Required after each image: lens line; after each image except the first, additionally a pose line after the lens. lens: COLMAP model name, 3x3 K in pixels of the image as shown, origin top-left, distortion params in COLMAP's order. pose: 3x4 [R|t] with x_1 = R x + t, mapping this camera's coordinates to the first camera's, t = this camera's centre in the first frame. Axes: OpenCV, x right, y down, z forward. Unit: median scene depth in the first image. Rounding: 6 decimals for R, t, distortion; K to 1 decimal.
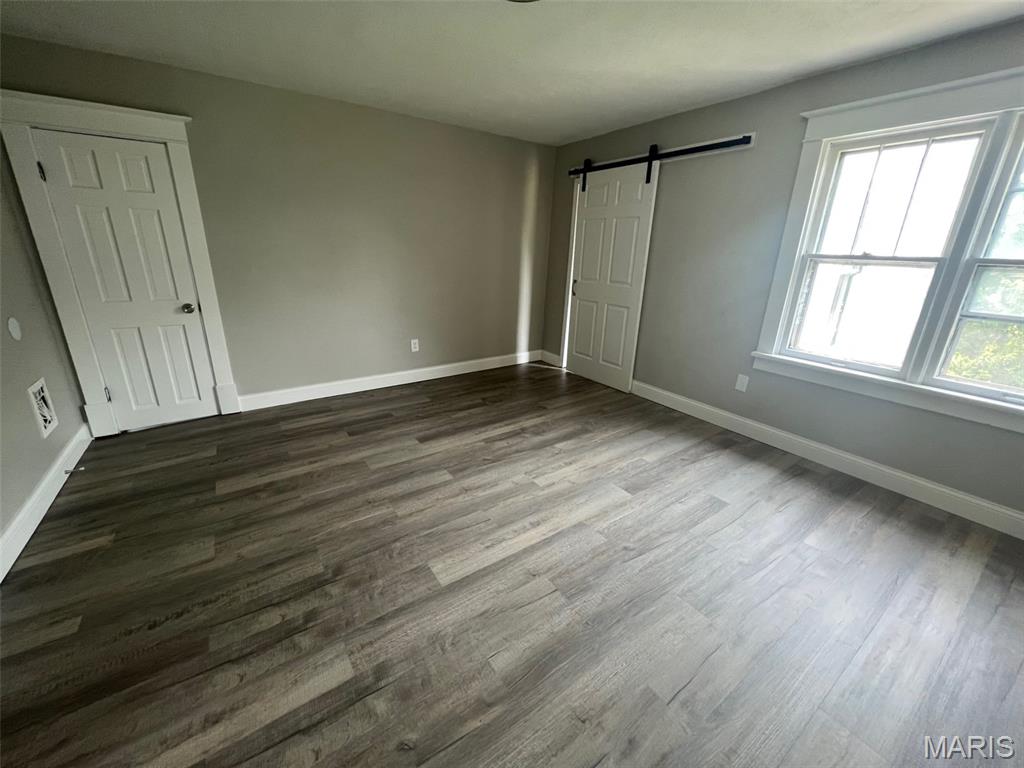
lens RADIAL K [[411.7, 0, 508.9], [0, 411.7, 383.9], [0, 0, 1]] dist [-0.000345, 0.000577]
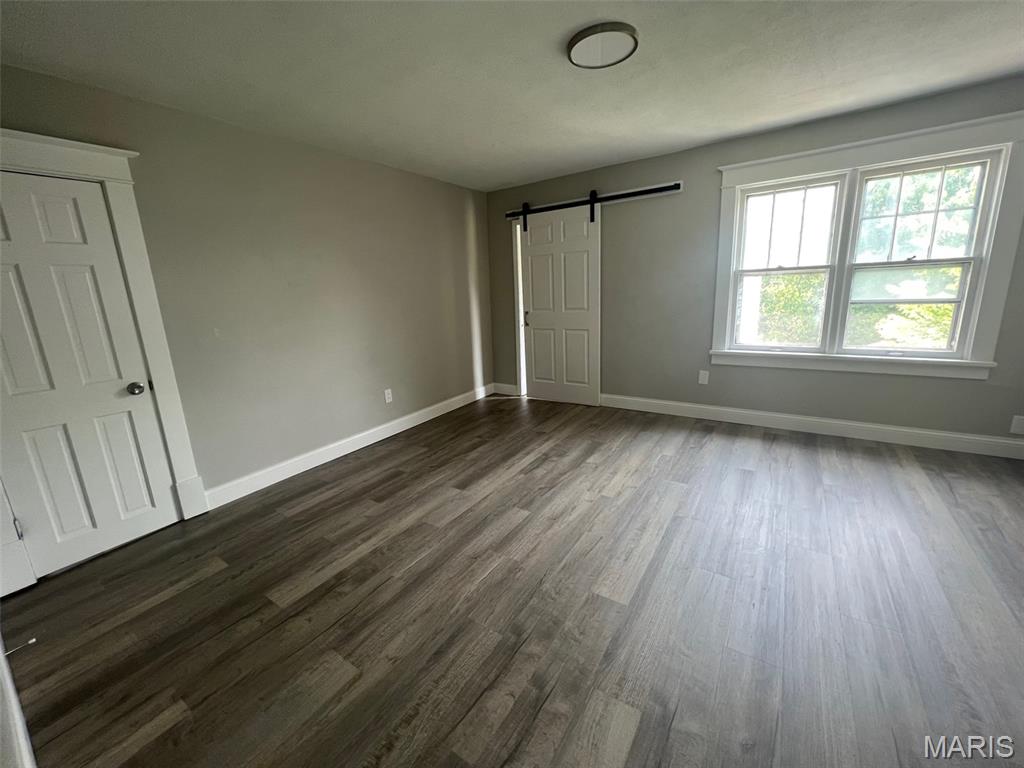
lens RADIAL K [[412.6, 0, 514.6], [0, 412.6, 382.9], [0, 0, 1]] dist [-0.000008, -0.000386]
pose [[0.926013, -0.153554, 0.344850, -0.429747], [0.186723, 0.980266, -0.064907, -0.013918], [-0.328078, 0.124496, 0.936411, 0.056721]]
